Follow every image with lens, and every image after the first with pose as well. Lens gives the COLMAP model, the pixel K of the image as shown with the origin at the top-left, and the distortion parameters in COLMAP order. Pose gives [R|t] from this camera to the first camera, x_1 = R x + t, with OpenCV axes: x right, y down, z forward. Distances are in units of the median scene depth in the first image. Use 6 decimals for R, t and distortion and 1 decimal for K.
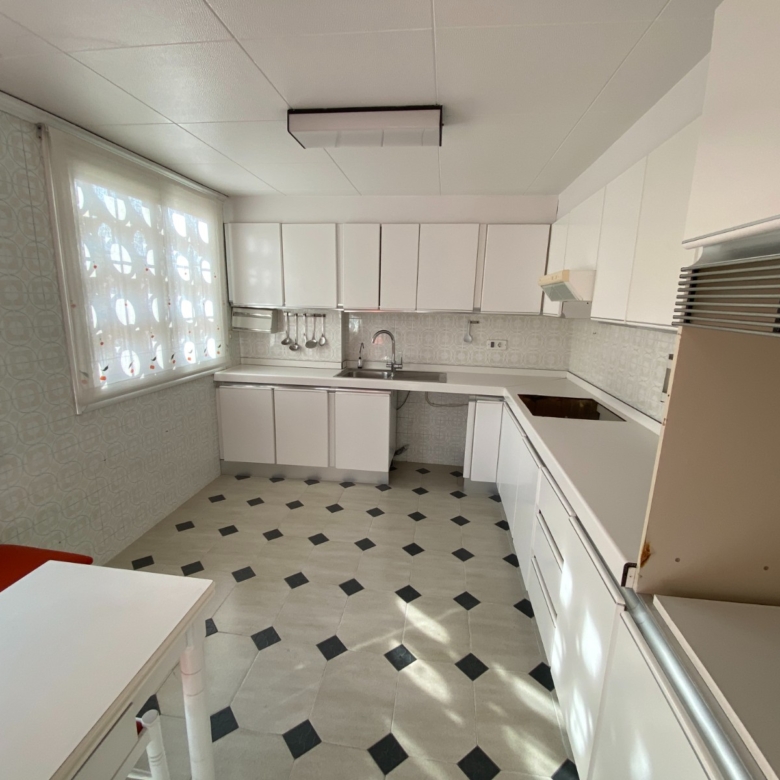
lens RADIAL K [[423.8, 0, 389.0], [0, 423.8, 389.9], [0, 0, 1]] dist [0.028465, -0.023528]
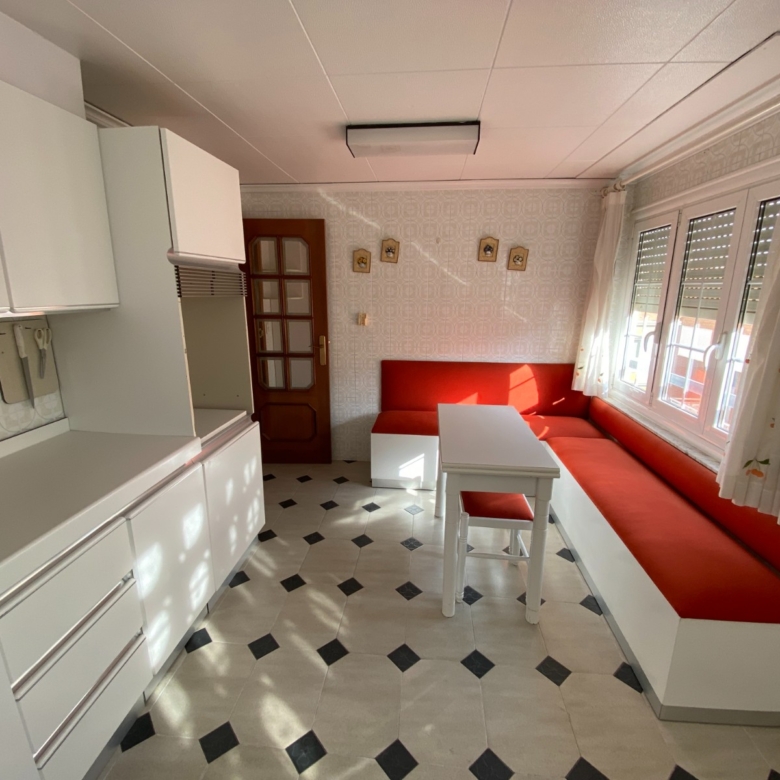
lens RADIAL K [[423.8, 0, 390.0], [0, 423.8, 393.6], [0, 0, 1]] dist [0.028465, -0.023528]
pose [[-0.998844, -0.018801, -0.044236, -0.056519], [-0.036104, 0.901018, 0.432277, -0.212018], [0.031731, 0.433374, -0.900655, 1.007138]]
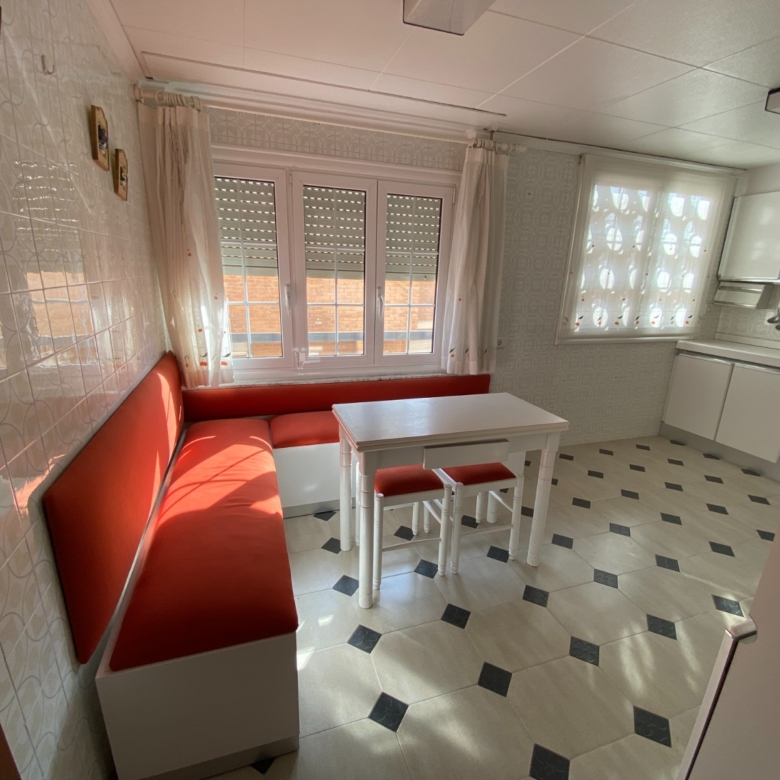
lens RADIAL K [[423.8, 0, 386.0], [0, 423.8, 392.9], [0, 0, 1]] dist [0.028465, -0.023528]
pose [[0.440641, 0.238597, -0.865394, 0.311953], [-0.206561, 0.965111, 0.160914, 0.087843], [0.873595, 0.107851, 0.474553, -0.205790]]
